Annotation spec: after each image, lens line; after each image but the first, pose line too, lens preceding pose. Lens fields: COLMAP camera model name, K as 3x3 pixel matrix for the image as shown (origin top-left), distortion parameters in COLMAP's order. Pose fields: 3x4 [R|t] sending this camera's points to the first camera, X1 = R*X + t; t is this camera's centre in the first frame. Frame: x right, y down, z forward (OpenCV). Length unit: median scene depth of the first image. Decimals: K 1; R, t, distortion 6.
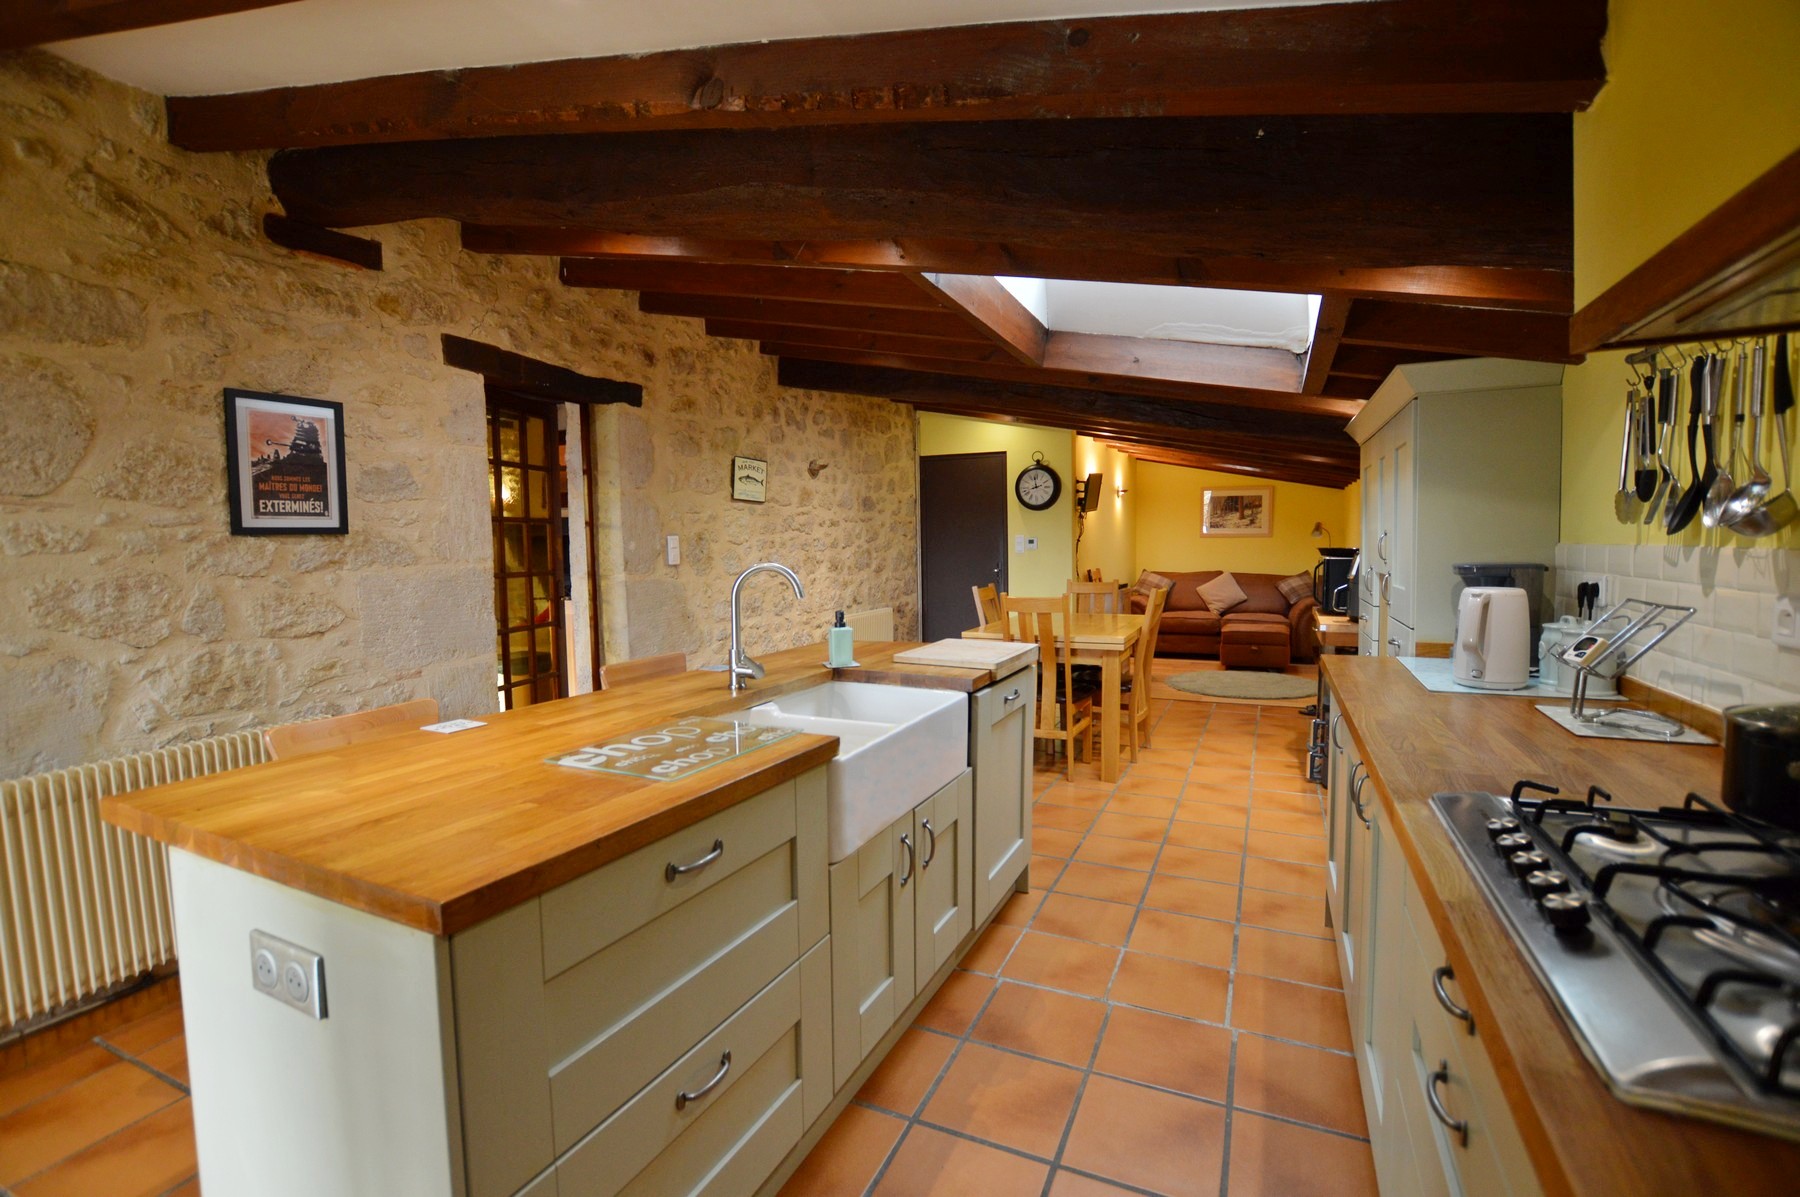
lens RADIAL K [[802.4, 0, 900.2], [0, 802.4, 601.9], [0, 0, 1]] dist [-0.025118, 0.000599]
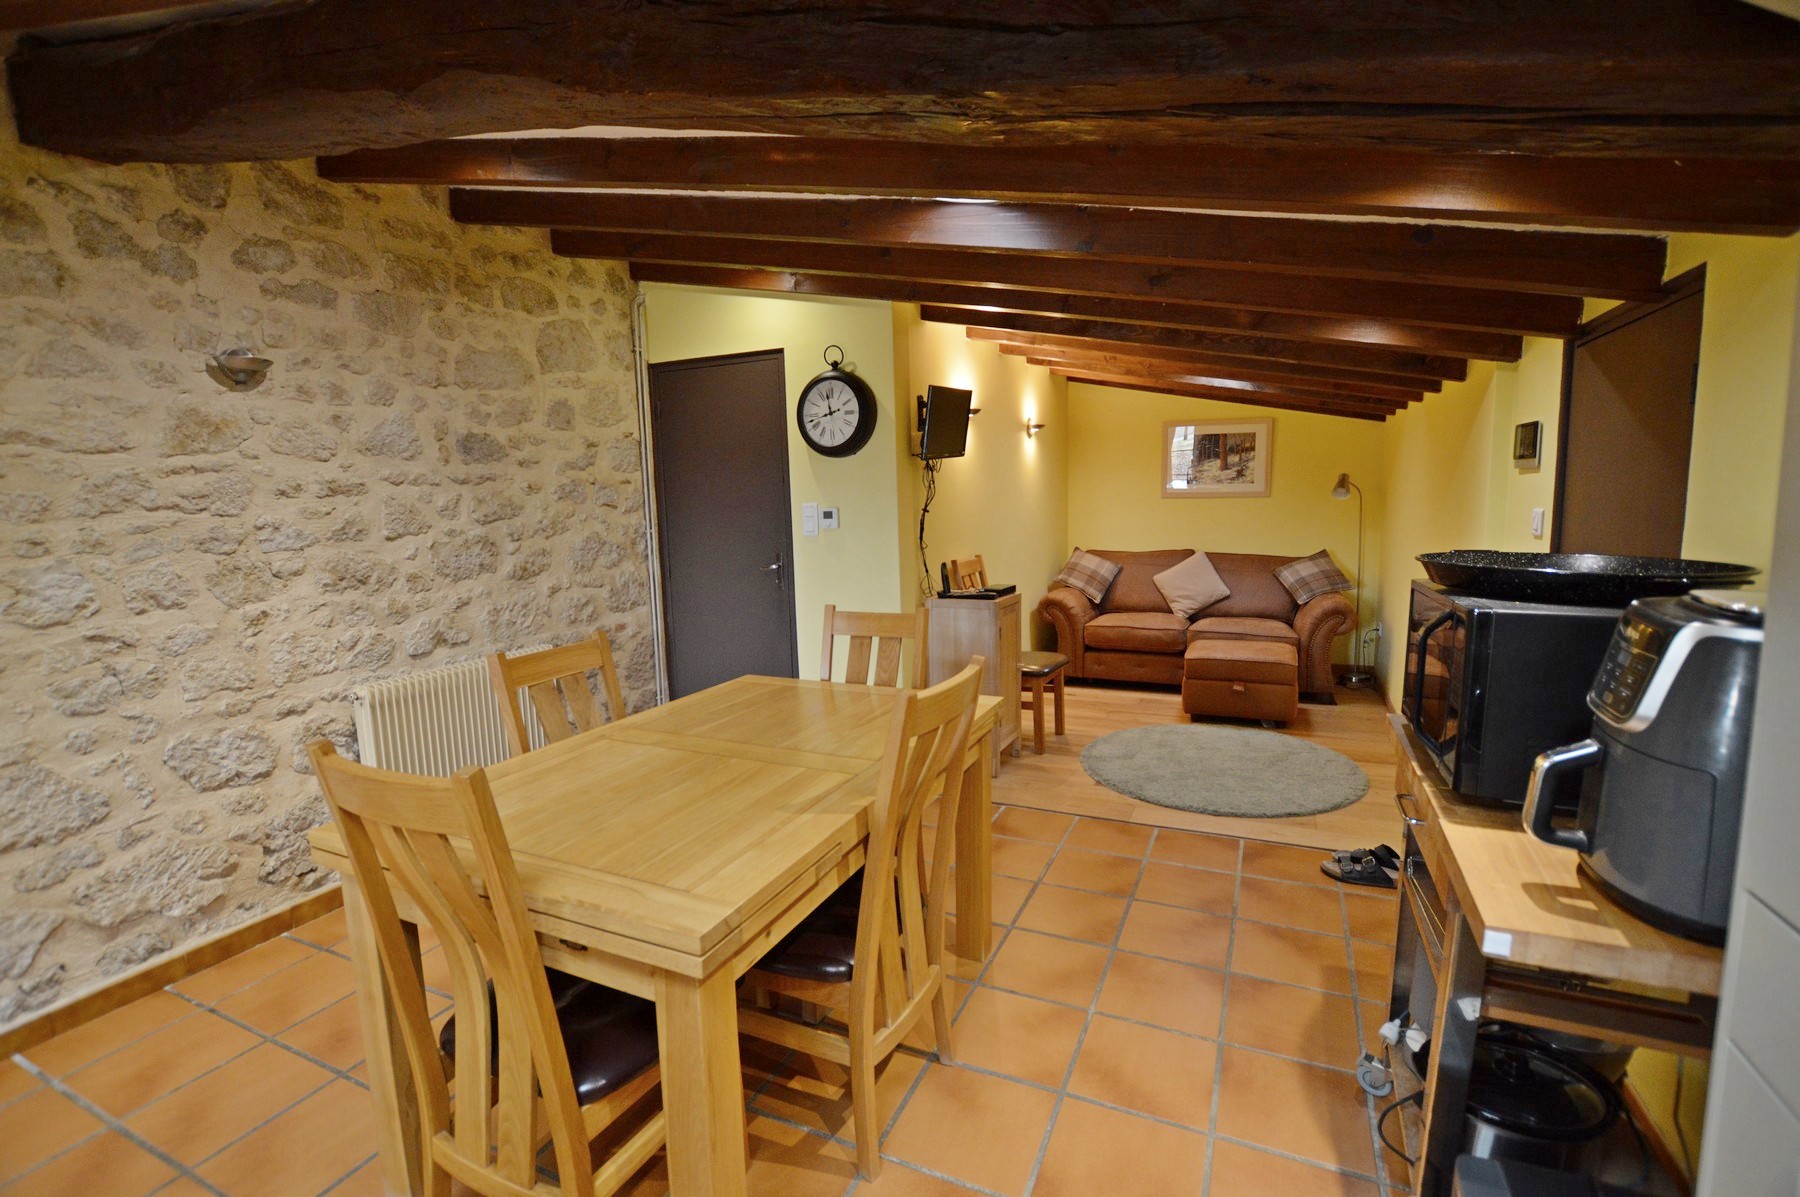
lens RADIAL K [[802.4, 0, 900.0], [0, 802.4, 603.8], [0, 0, 1]] dist [-0.025118, 0.000599]
pose [[0.999932, -0.011127, 0.003509, 0.206256], [0.010901, 0.998212, 0.058772, -0.045717], [-0.004157, -0.058730, 0.998265, 0.445039]]
